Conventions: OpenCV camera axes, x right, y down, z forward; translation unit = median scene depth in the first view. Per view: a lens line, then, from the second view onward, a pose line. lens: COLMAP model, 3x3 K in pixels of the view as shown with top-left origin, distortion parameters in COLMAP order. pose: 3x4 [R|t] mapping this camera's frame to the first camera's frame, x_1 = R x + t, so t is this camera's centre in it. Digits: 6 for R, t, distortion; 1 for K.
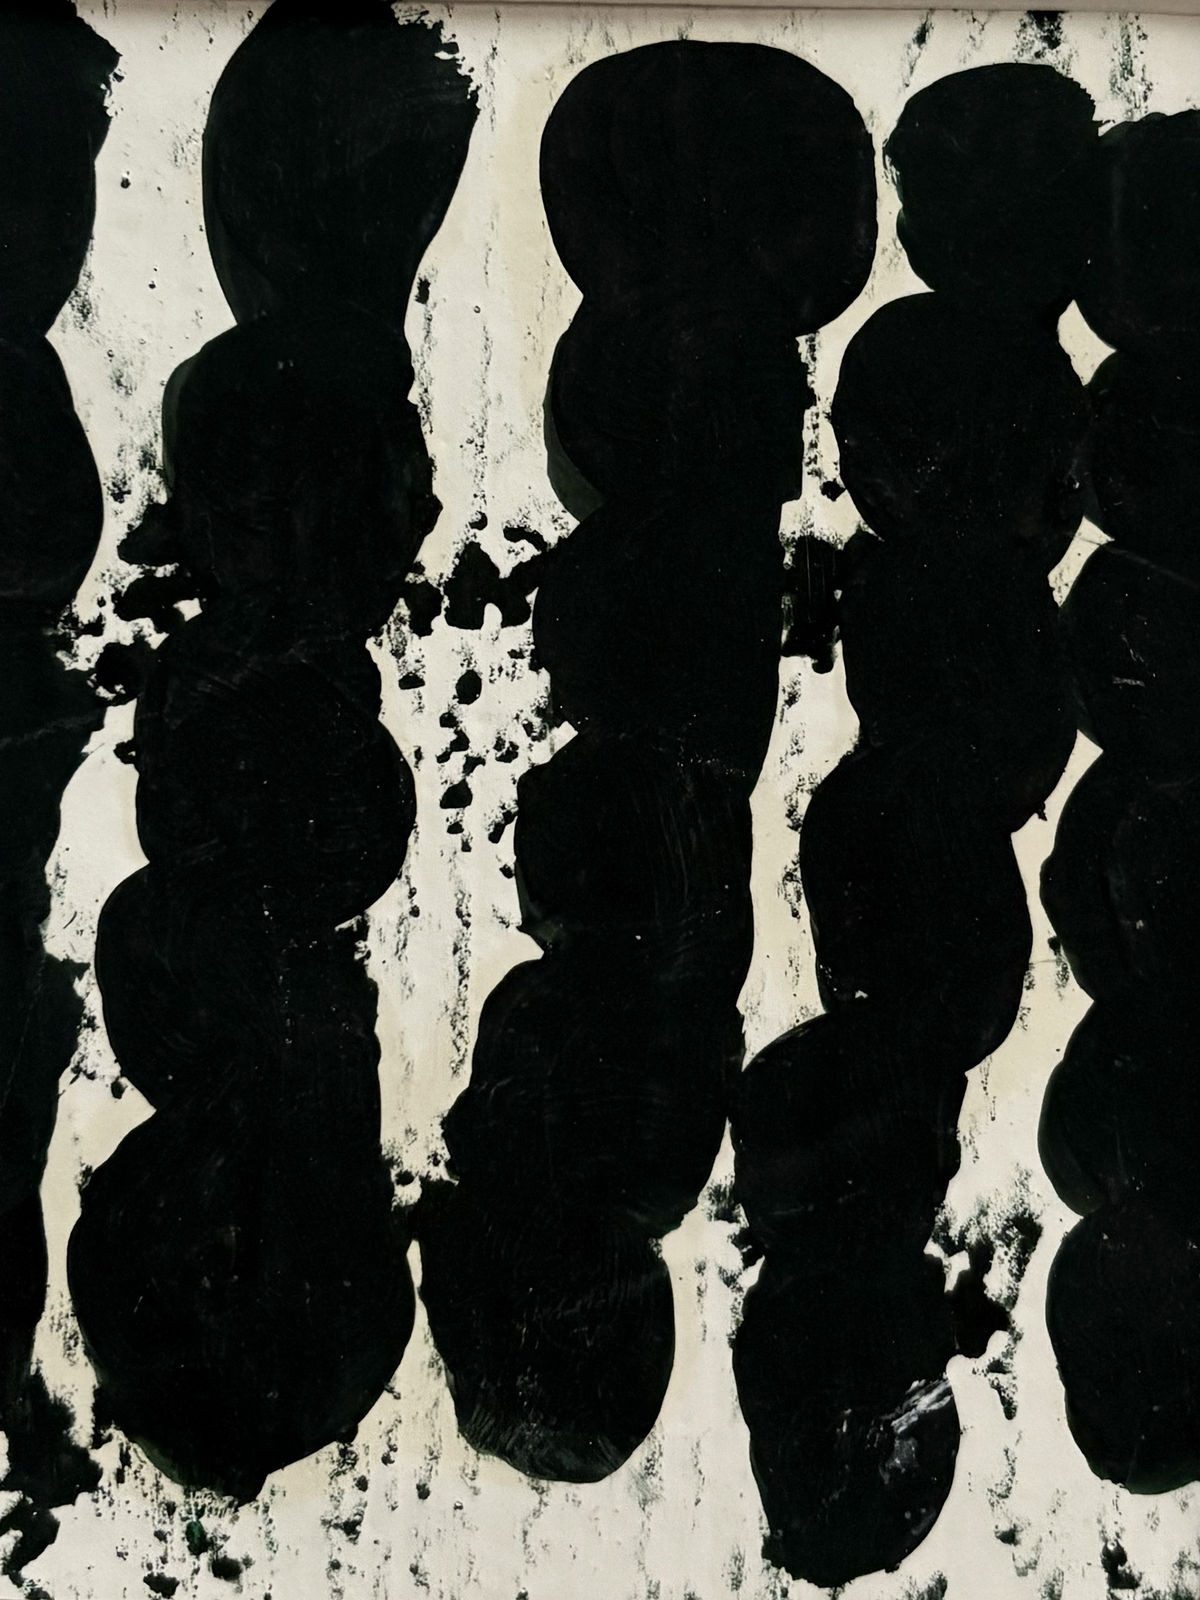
lens RADIAL K [[1158.8, 0, 598.8], [0, 1158.8, 799.9], [0, 0, 1]] dist [0.001005, -0.000812]
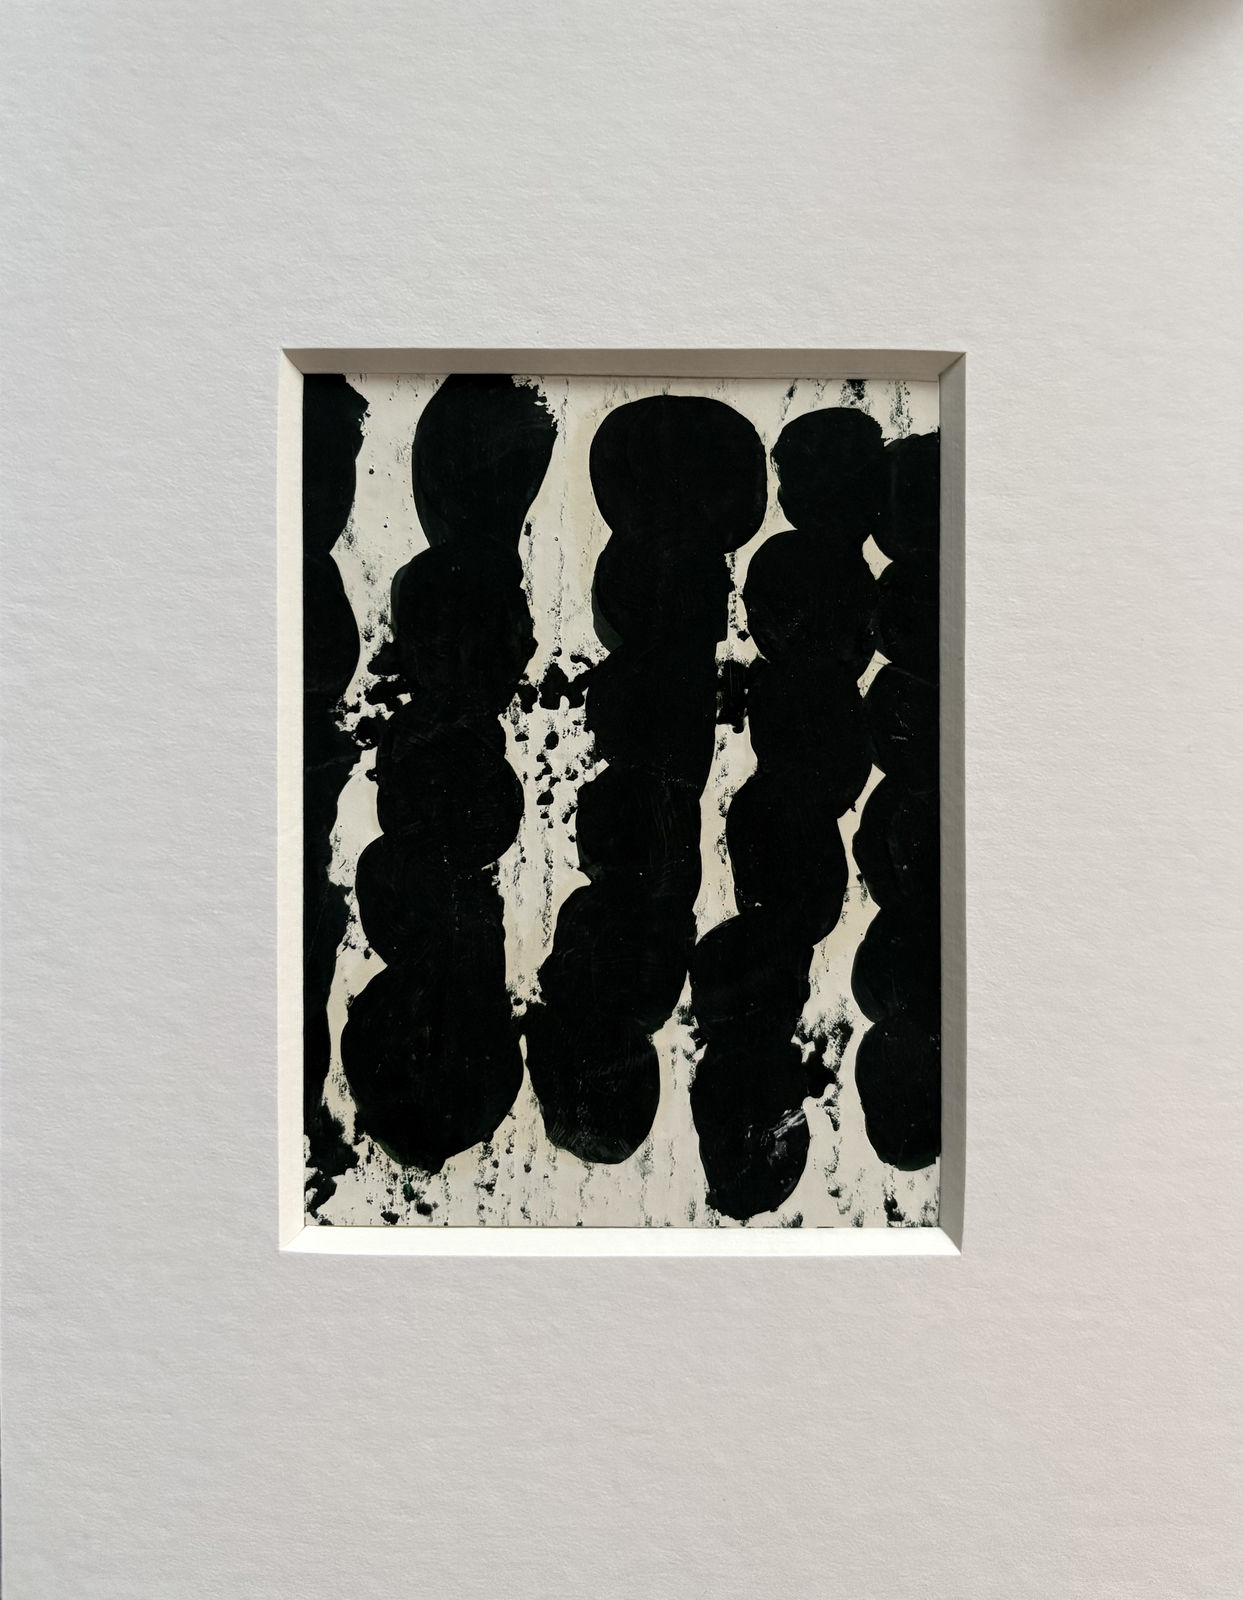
lens RADIAL K [[1226.8, 0, 621.8], [0, 1226.8, 800.1], [0, 0, 1]] dist [-0.000091, 0.000096]
pose [[0.995796, 0.001570, 0.091587, -0.180620], [-0.001563, 0.999999, -0.000144, -0.000466], [-0.091587, 0.000000, 0.995797, -0.985283]]
